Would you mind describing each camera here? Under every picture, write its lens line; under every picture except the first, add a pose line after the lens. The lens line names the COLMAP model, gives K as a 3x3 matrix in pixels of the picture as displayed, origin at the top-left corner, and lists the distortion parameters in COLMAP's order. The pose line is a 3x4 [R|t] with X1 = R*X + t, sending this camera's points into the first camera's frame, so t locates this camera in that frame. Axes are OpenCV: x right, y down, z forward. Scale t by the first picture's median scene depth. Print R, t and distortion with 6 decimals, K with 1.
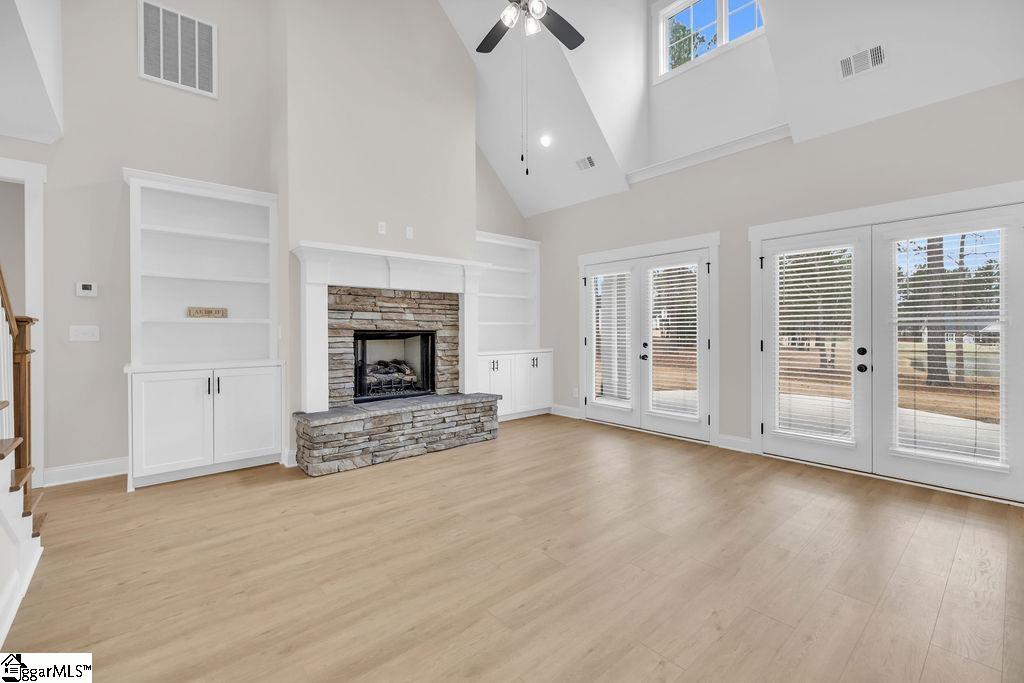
lens RADIAL K [[438.8, 0, 511.8], [0, 438.8, 335.0], [0, 0, 1]] dist [0.002085, 0.000066]
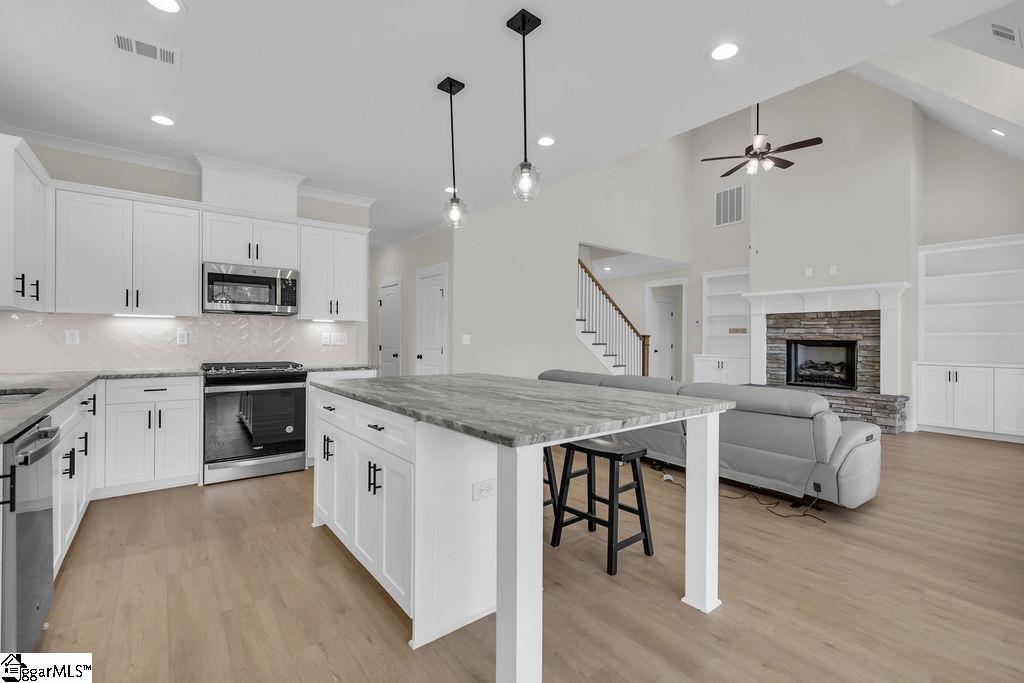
lens RADIAL K [[438.8, 0, 511.8], [0, 438.8, 335.0], [0, 0, 1]] dist [0.002085, 0.000066]
pose [[-0.045584, -0.006840, -0.998937, 1.192457], [-0.017946, 0.999821, -0.006028, -0.000866], [0.998799, 0.017652, -0.045699, 0.051808]]
